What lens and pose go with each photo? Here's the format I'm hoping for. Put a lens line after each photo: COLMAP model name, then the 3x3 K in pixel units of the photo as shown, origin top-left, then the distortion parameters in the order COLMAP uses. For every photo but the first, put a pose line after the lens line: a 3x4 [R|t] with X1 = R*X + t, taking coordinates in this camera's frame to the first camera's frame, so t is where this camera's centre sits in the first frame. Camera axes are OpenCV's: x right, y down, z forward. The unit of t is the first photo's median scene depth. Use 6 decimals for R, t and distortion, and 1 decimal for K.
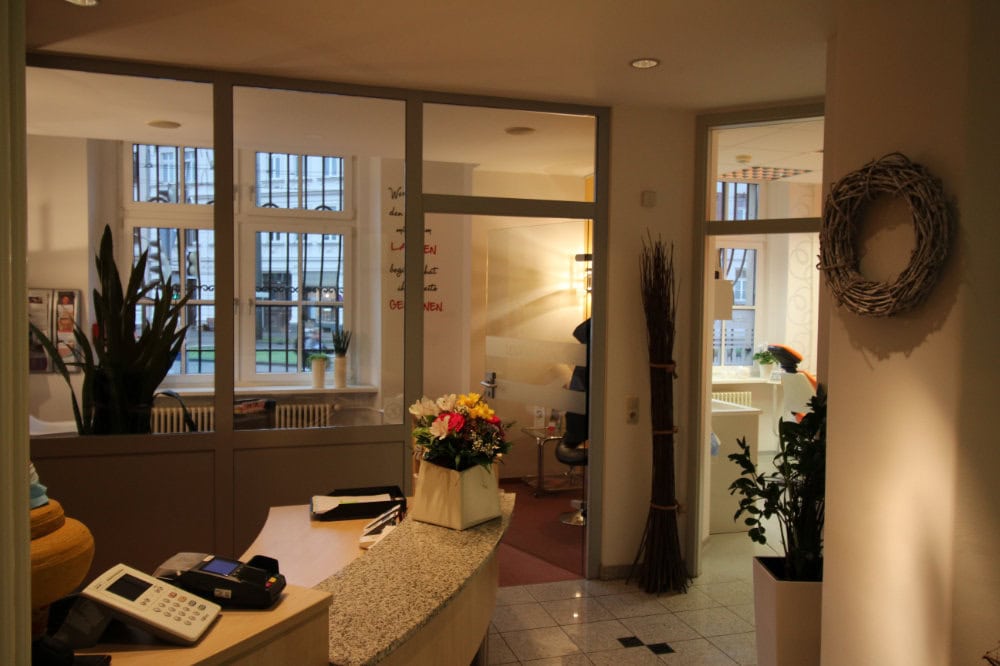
lens RADIAL K [[819.6, 0, 500.0], [0, 819.6, 333.0], [0, 0, 1]] dist [-0.002585, -0.000833]
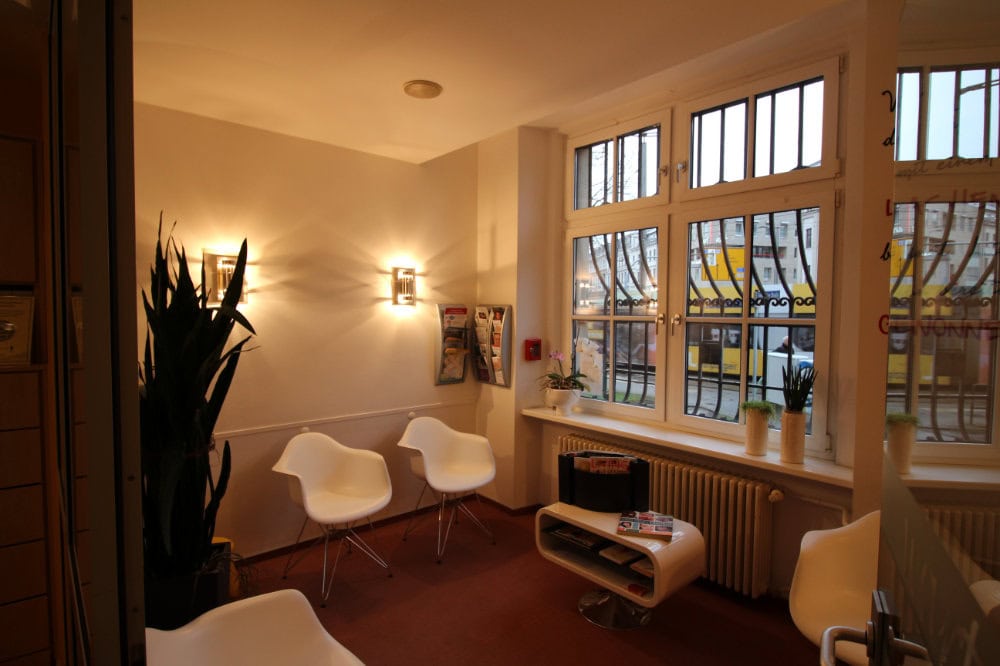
lens RADIAL K [[547.3, 0, 500.0], [0, 547.3, 333.0], [0, 0, 1]] dist [-0.000275, -0.000773]
pose [[0.347484, 0.028935, -0.937239, 0.108074], [-0.043650, 0.998939, 0.014657, -0.026763], [0.936669, 0.035817, 0.348379, 0.708717]]
